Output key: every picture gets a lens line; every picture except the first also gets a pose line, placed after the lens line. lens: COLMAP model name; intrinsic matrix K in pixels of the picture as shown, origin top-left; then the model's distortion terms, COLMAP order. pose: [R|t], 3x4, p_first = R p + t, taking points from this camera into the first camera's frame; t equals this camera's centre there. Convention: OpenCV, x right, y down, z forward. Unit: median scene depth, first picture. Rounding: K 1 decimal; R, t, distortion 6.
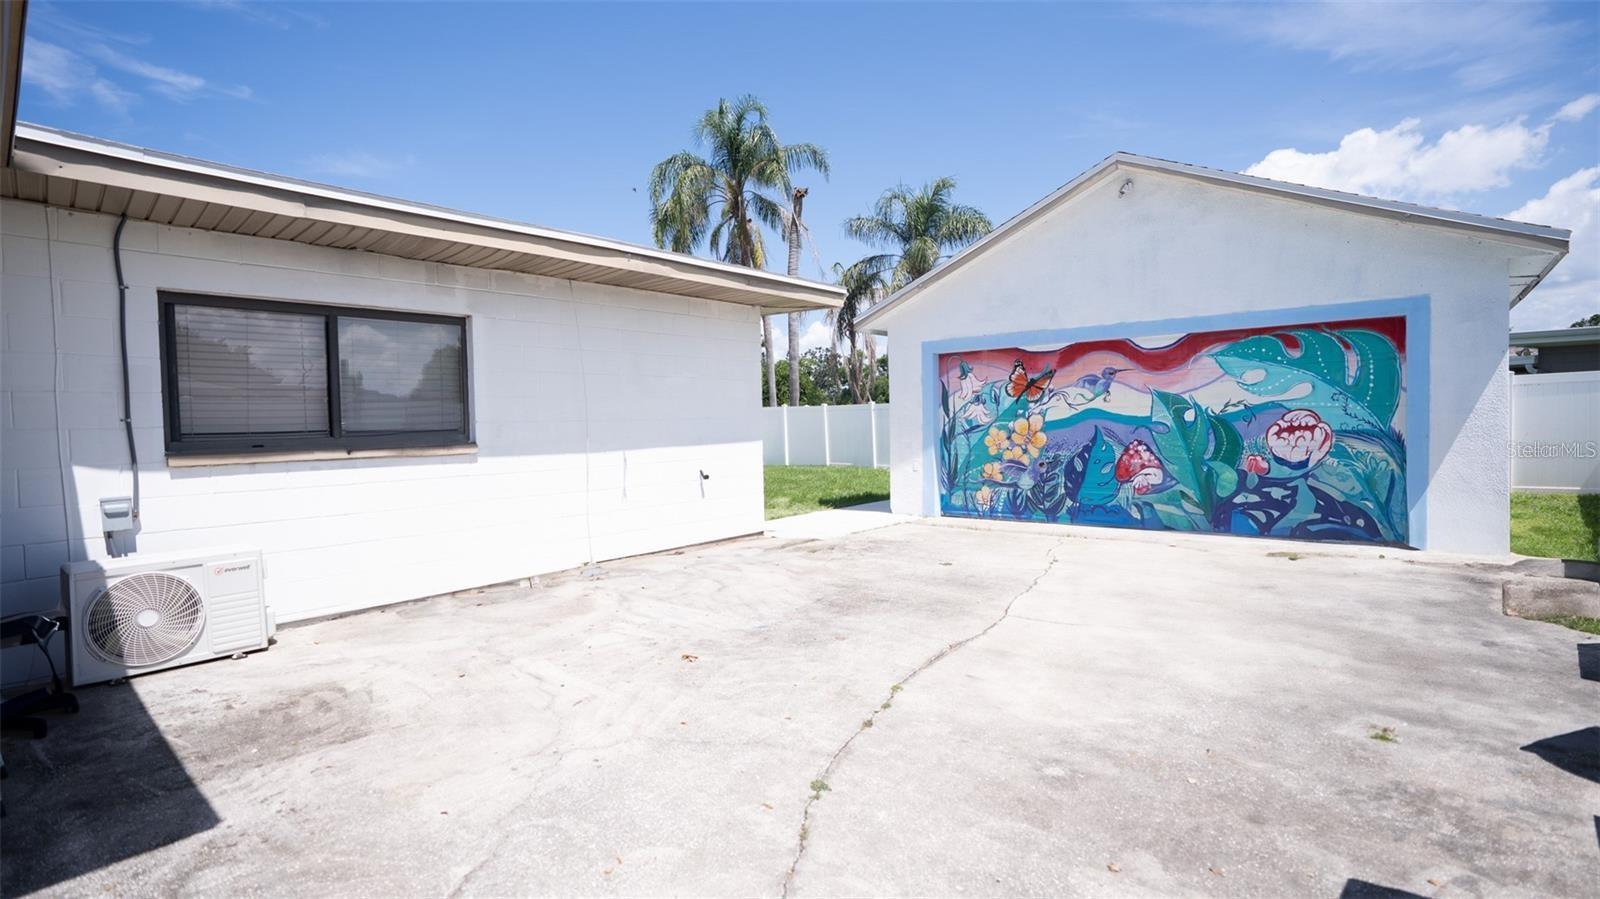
lens RADIAL K [[738.9, 0, 796.8], [0, 738.9, 452.4], [0, 0, 1]] dist [-0.072853, 0.029849]
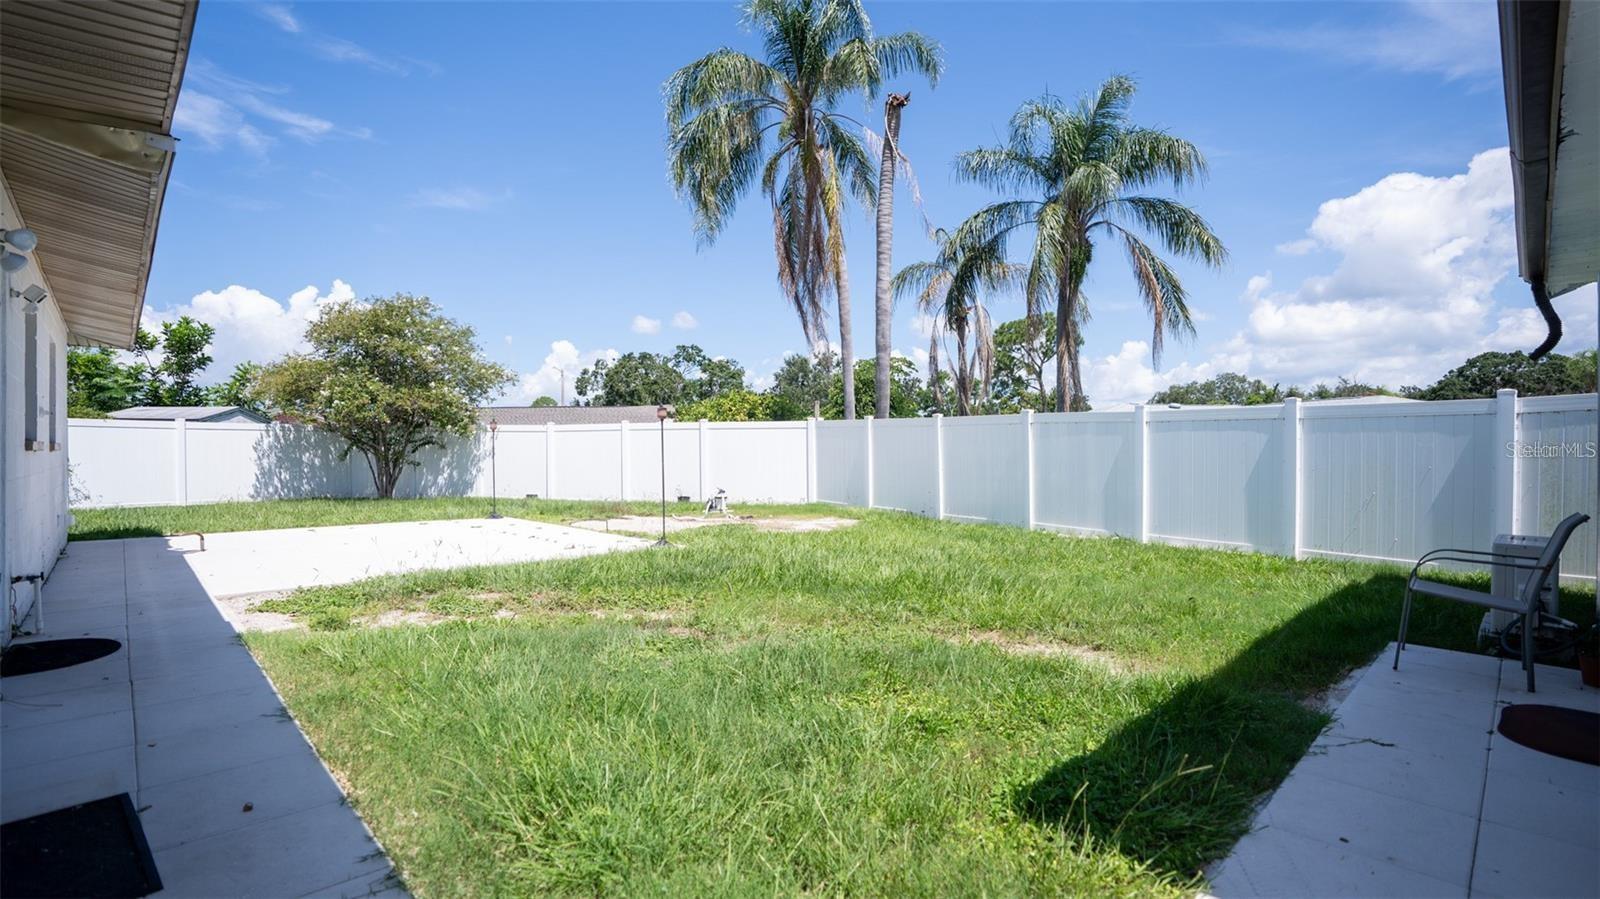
lens RADIAL K [[738.9, 0, 796.8], [0, 738.9, 452.4], [0, 0, 1]] dist [-0.072853, 0.029849]
pose [[0.994492, 0.024483, -0.101916, -0.010849], [-0.028313, 0.998940, -0.036306, -0.008194], [0.100919, 0.038991, 0.994130, 0.331235]]
